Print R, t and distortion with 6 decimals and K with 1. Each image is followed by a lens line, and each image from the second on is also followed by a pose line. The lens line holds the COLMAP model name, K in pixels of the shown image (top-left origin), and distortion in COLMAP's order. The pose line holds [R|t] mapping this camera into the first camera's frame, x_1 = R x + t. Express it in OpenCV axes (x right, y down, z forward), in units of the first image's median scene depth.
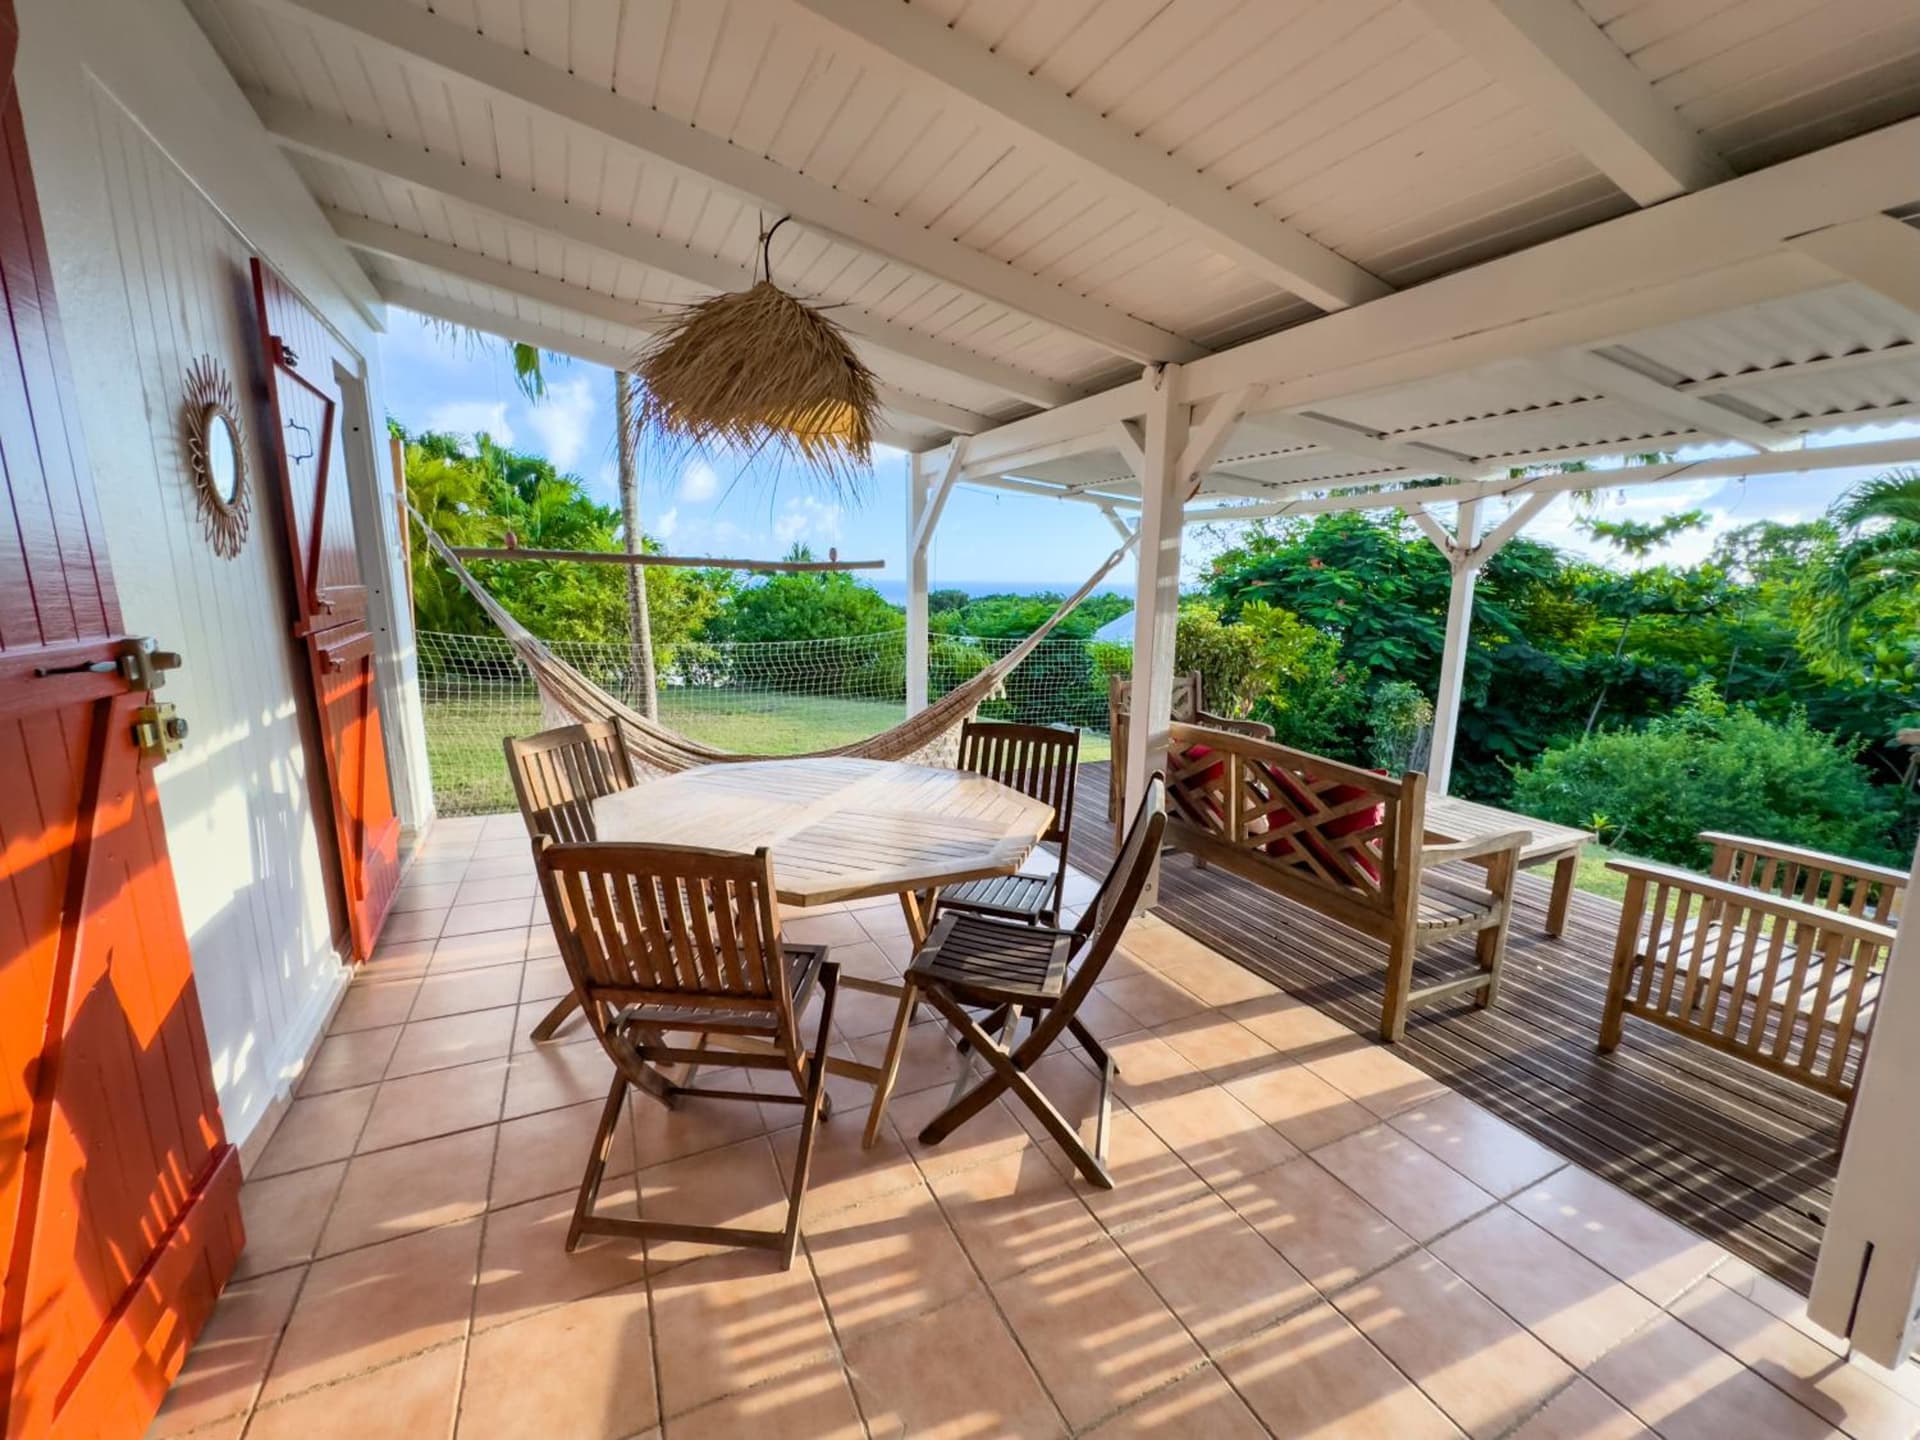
lens RADIAL K [[764.0, 0, 967.4], [0, 764.0, 724.2], [0, 0, 1]] dist [-0.008723, -0.000185]
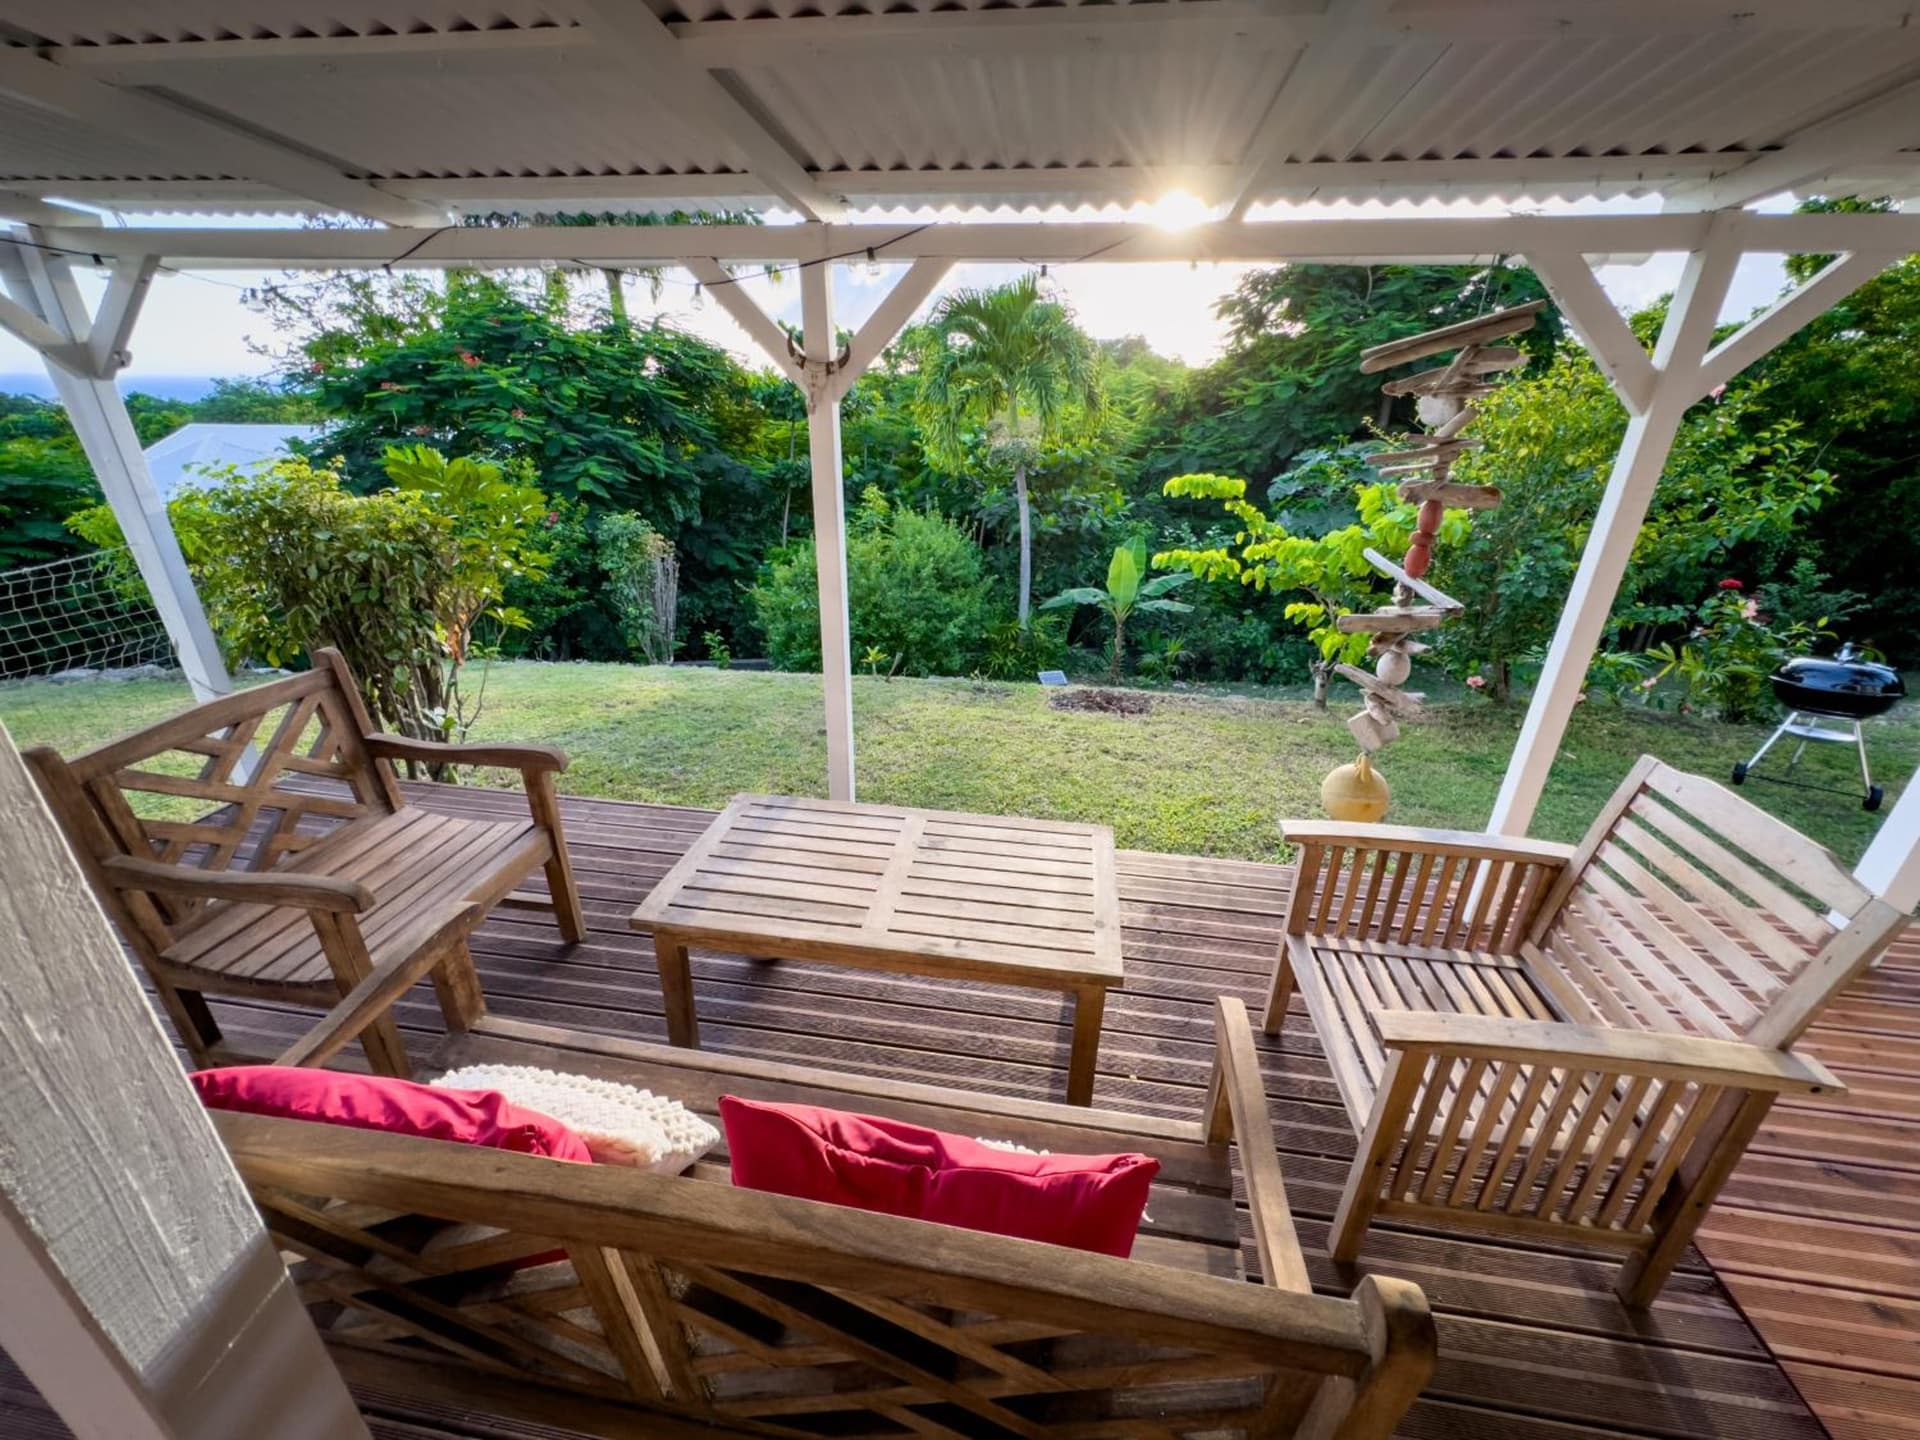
lens RADIAL K [[764.0, 0, 967.4], [0, 764.0, 724.2], [0, 0, 1]] dist [-0.008723, -0.000185]
pose [[0.567444, -0.326536, 0.755898, 0.061008], [0.135129, 0.942490, 0.305701, -0.039712], [-0.812248, -0.071325, 0.578935, 0.167096]]
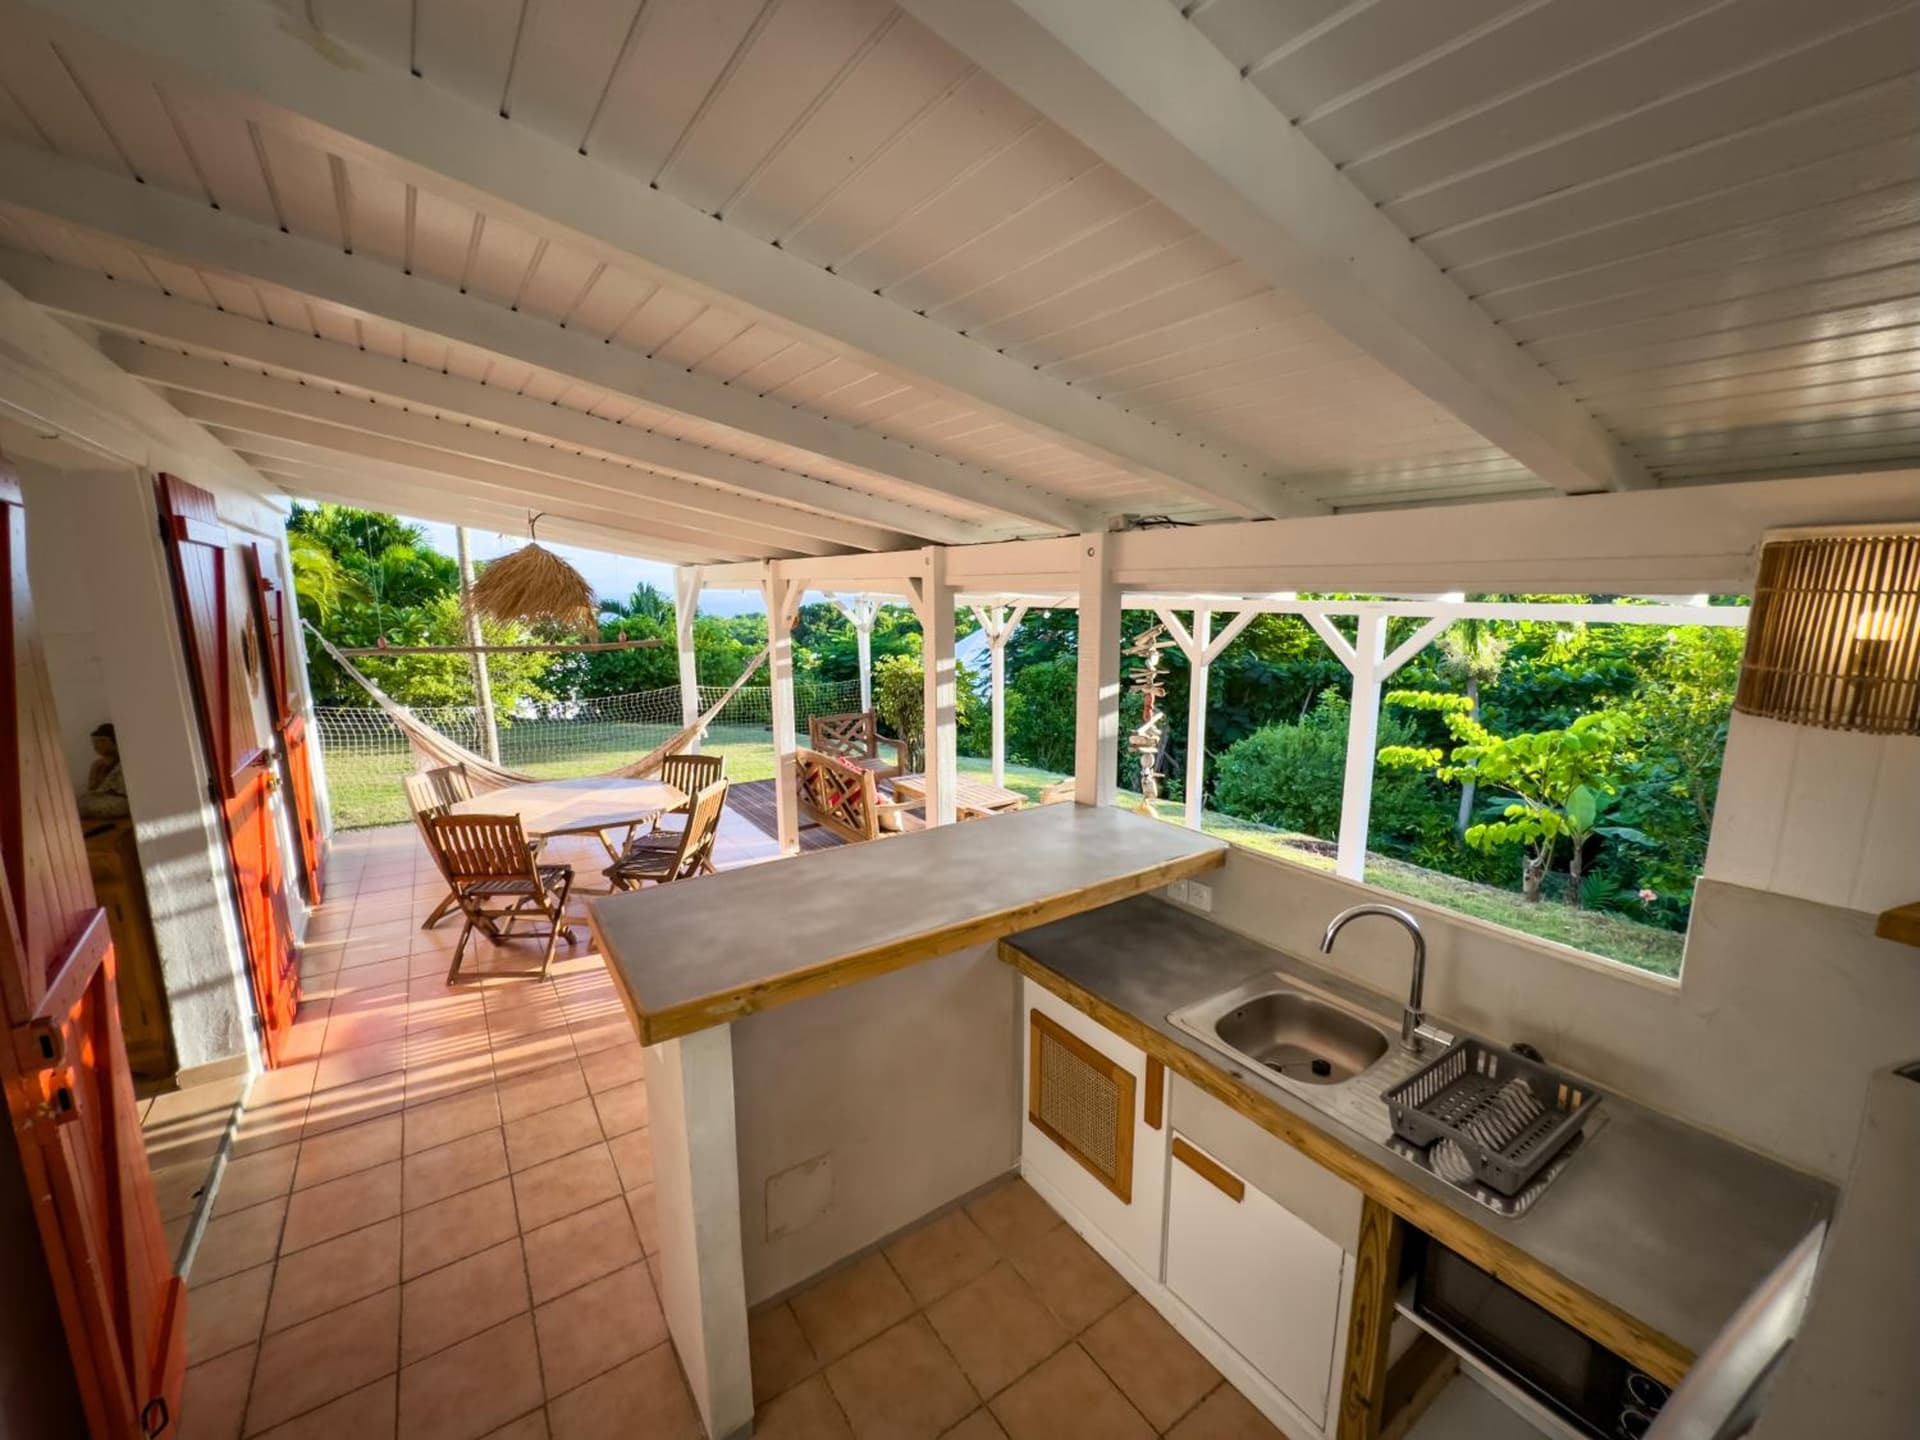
lens RADIAL K [[757.7, 0, 969.5], [0, 757.7, 726.6], [0, 0, 1]] dist [-0.012191, -0.000095]
pose [[0.987502, -0.045027, 0.151038, 0.099373], [0.046075, 0.998932, -0.003449, -0.006905], [-0.150721, 0.010365, 0.988522, -0.204691]]
